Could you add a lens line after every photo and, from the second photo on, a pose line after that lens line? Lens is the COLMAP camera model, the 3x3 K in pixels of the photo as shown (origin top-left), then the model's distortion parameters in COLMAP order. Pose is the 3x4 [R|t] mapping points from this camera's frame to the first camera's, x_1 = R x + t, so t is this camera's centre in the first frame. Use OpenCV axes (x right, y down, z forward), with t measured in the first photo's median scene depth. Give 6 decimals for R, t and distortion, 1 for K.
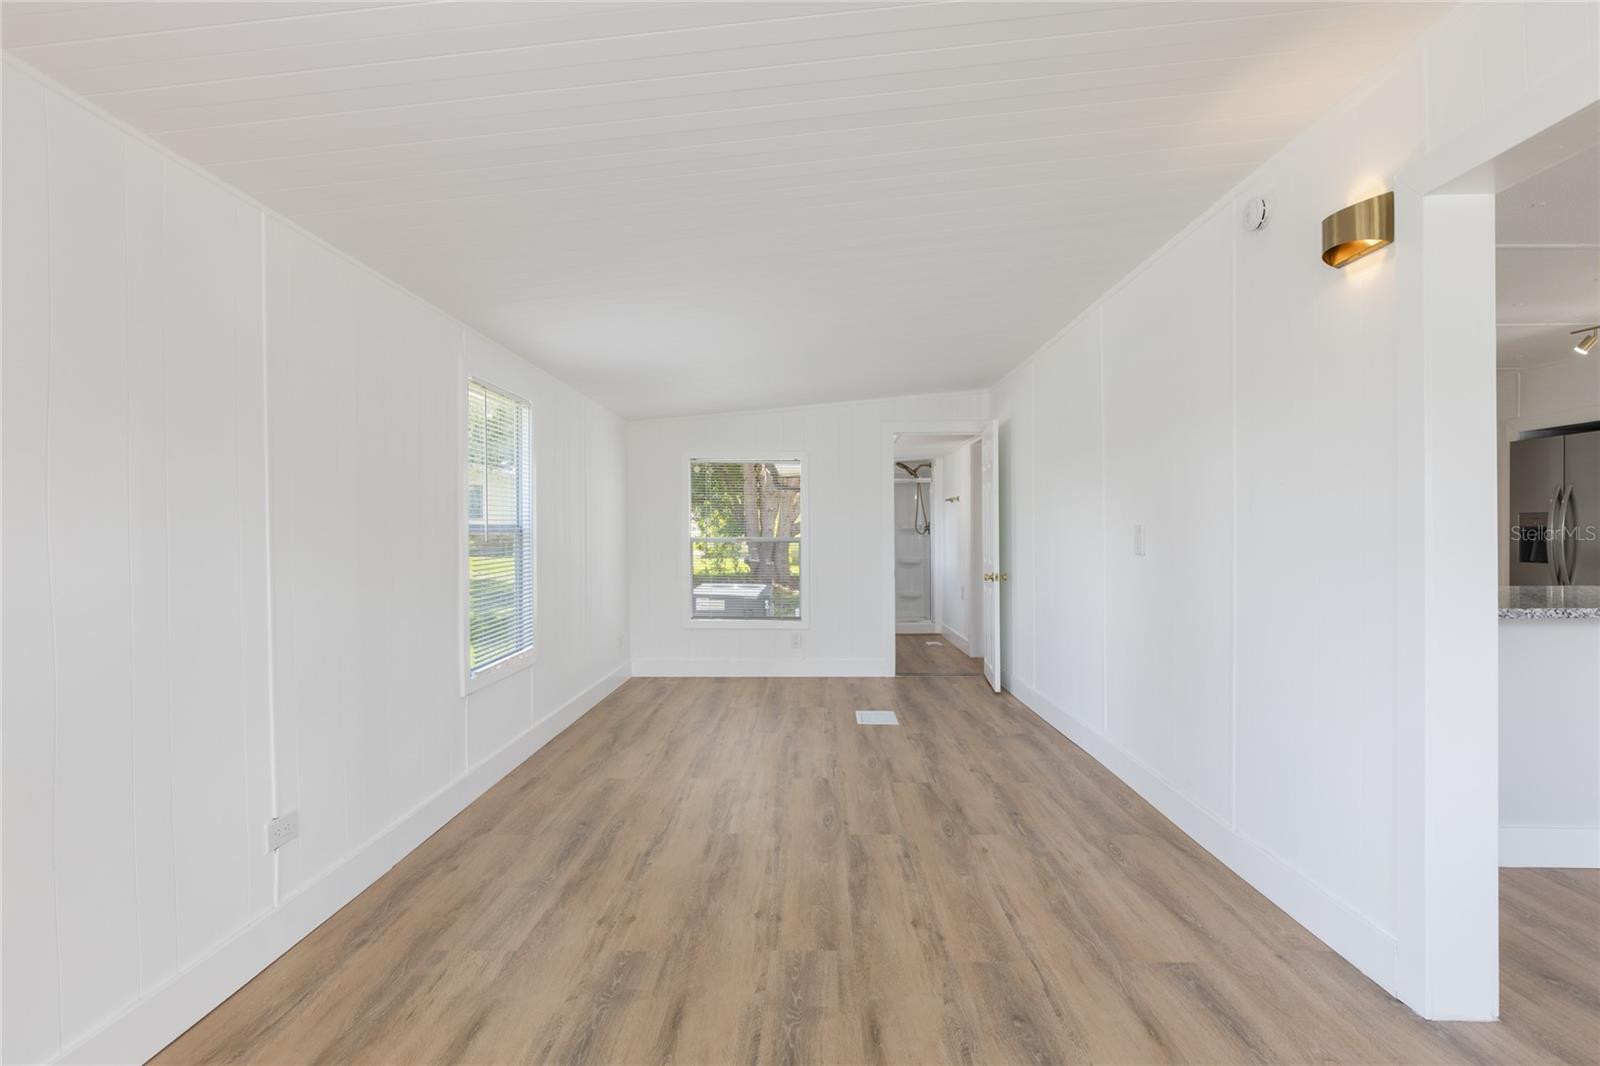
lens RADIAL K [[778.9, 0, 800.9], [0, 778.9, 540.5], [0, 0, 1]] dist [-0.003310, -0.001014]
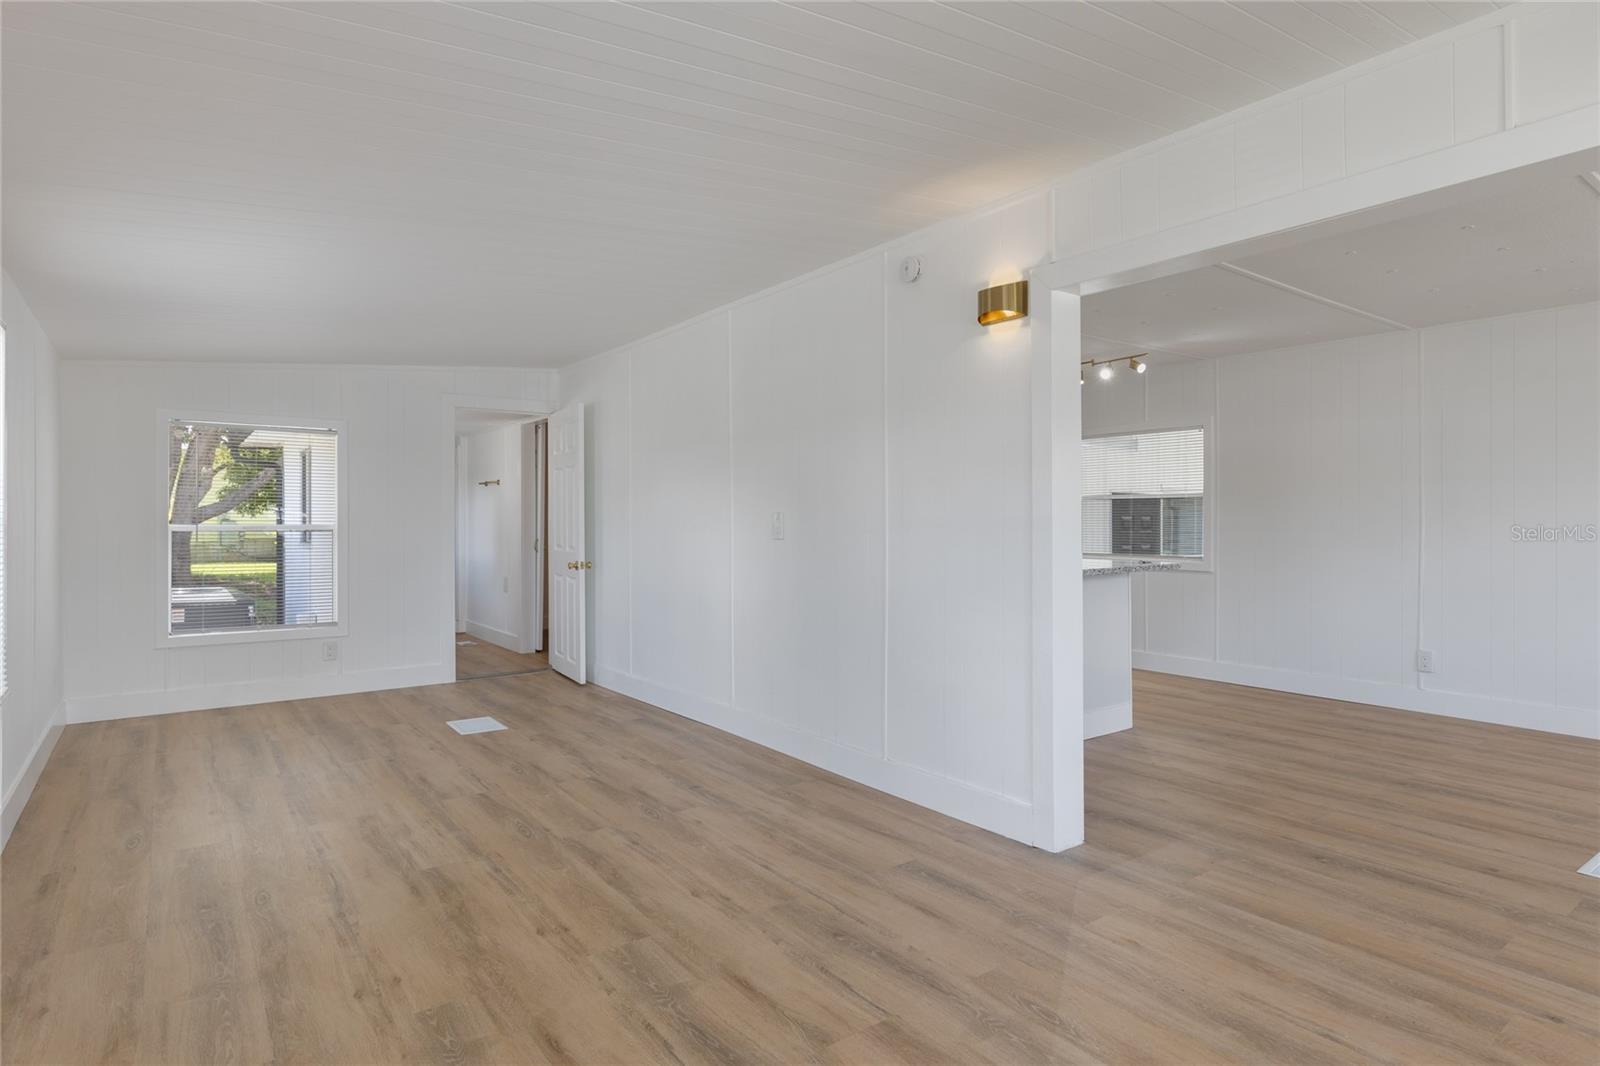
lens RADIAL K [[824.1, 0, 800.0], [0, 824.1, 533.0], [0, 0, 1]] dist [-0.000036, -0.000261]
pose [[0.805769, -0.009430, 0.592155, -0.333858], [0.005241, 0.999948, 0.008792, -0.002541], [-0.592207, -0.003981, 0.805776, 0.021900]]
